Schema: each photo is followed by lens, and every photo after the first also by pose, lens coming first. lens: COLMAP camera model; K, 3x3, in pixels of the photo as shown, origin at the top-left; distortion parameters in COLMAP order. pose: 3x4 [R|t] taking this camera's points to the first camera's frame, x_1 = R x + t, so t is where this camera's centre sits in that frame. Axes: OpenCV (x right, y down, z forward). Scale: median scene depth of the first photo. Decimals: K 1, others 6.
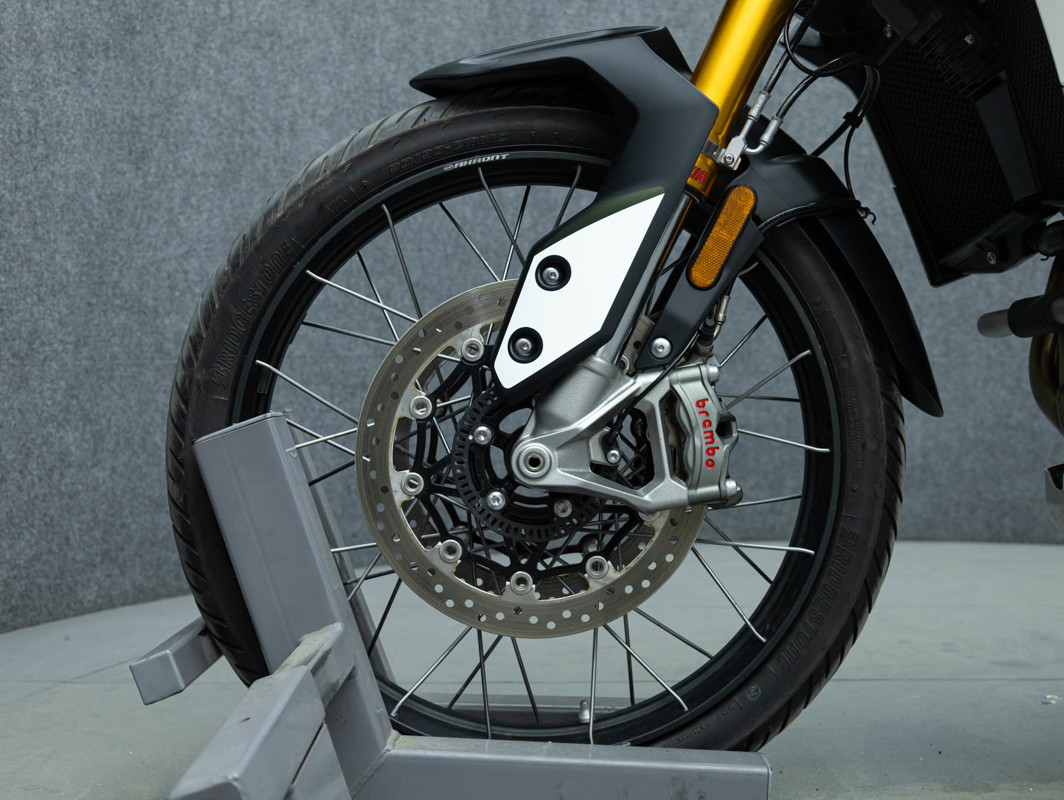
lens RADIAL K [[1191.8, 0, 529.1], [0, 1191.8, 425.1], [0, 0, 1]] dist [-0.020840, 0.000000]
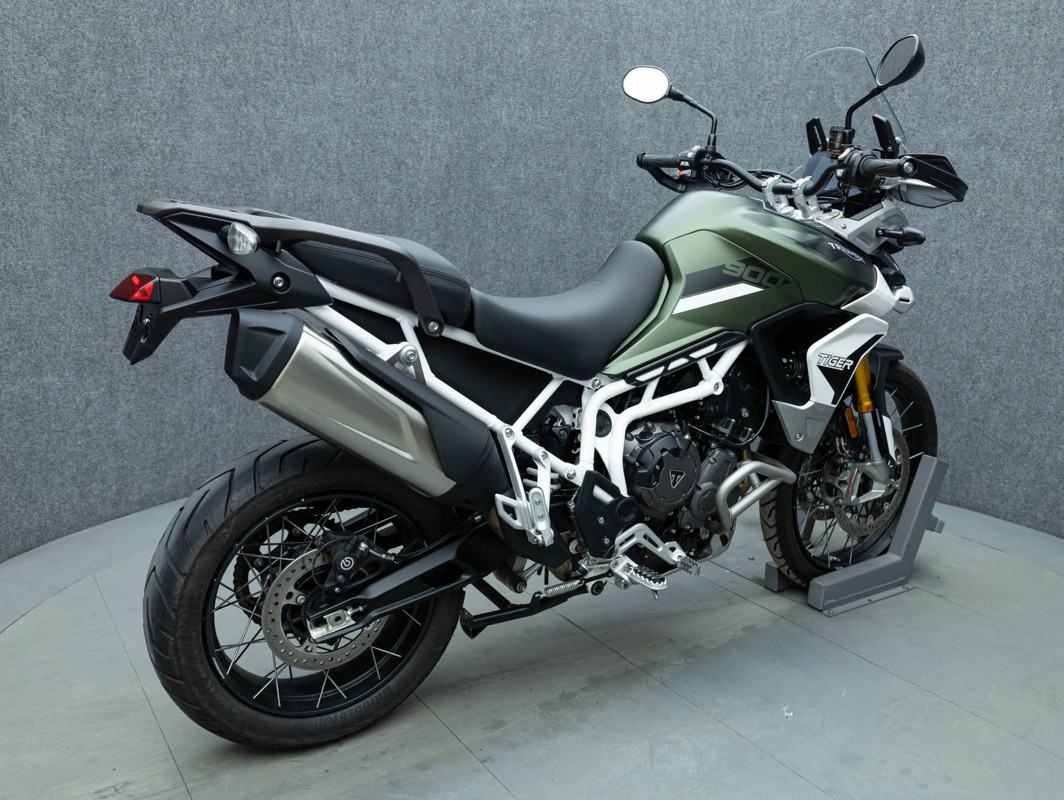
lens RADIAL K [[871.4, 0, 544.0], [0, 871.4, 405.5], [0, 0, 1]] dist [-0.057641, 0.015926]
pose [[0.983355, 0.061707, -0.170897, 0.470944], [-0.033197, 0.985749, 0.164916, -0.274354], [0.178638, -0.156497, 0.971389, -0.430077]]
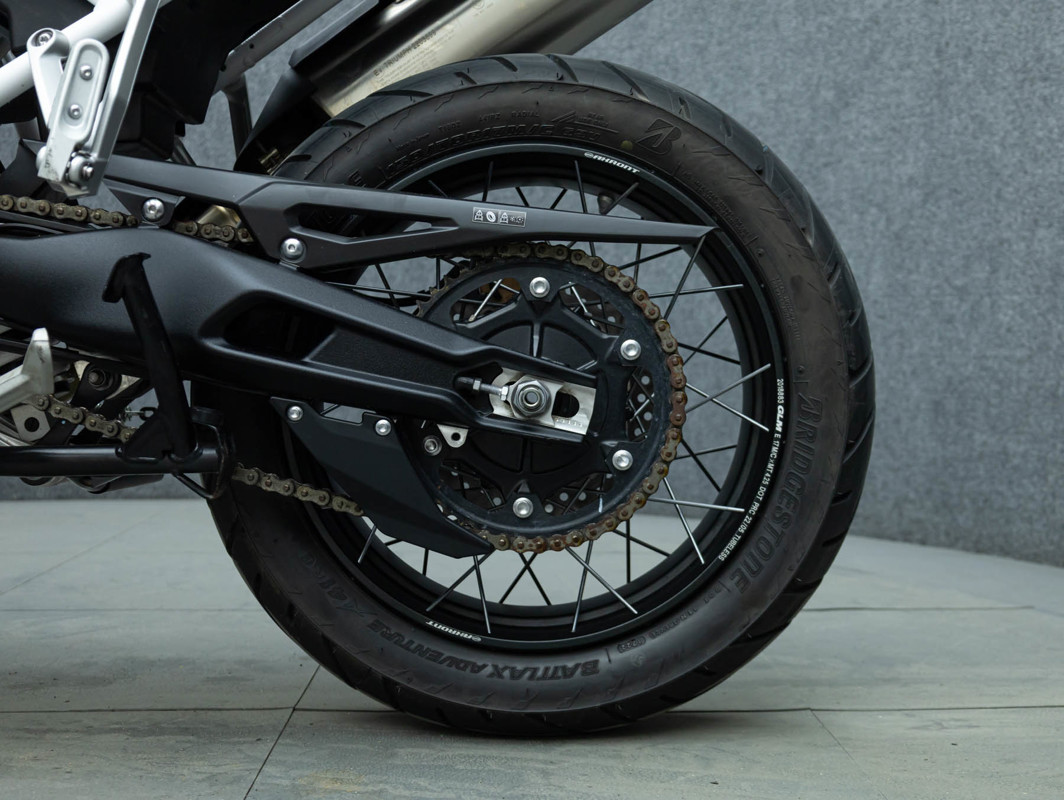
lens RADIAL K [[1332.7, 0, 543.5], [0, 1332.7, 400.0], [0, 0, 1]] dist [0.002573, 0.000000]
pose [[0.998911, 0.003758, 0.046513, 0.733097], [-0.003447, 0.999971, -0.006744, 0.038014], [-0.046537, 0.006576, 0.998895, -0.097657]]
